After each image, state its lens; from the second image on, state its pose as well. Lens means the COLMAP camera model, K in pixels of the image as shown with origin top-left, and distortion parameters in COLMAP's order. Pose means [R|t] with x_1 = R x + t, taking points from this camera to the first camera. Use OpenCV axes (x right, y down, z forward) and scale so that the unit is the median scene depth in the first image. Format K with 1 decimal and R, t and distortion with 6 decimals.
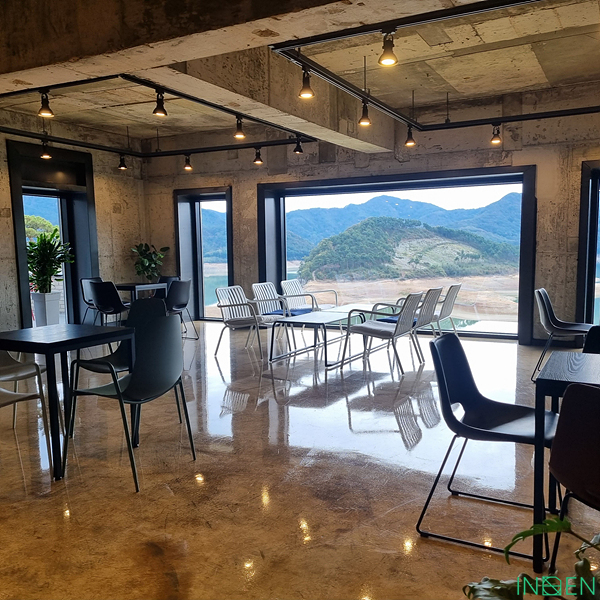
lens RADIAL K [[598.3, 0, 298.8], [0, 598.3, 301.8], [0, 0, 1]] dist [0.049649, 0.000000]
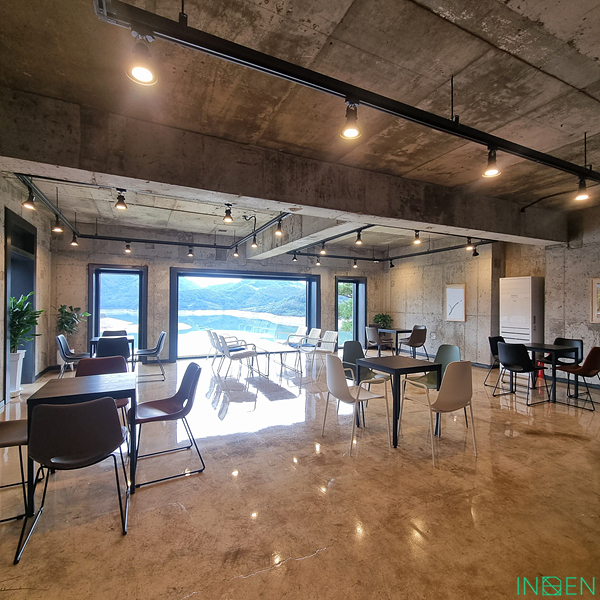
lens RADIAL K [[324.8, 0, 299.9], [0, 324.8, 299.5], [0, 0, 1]] dist [0.004176, -0.003037]
pose [[0.594533, 0.021918, 0.803772, -0.681579], [0.060315, 0.995596, -0.071763, -0.043720], [-0.801806, 0.091144, 0.590593, 0.318170]]
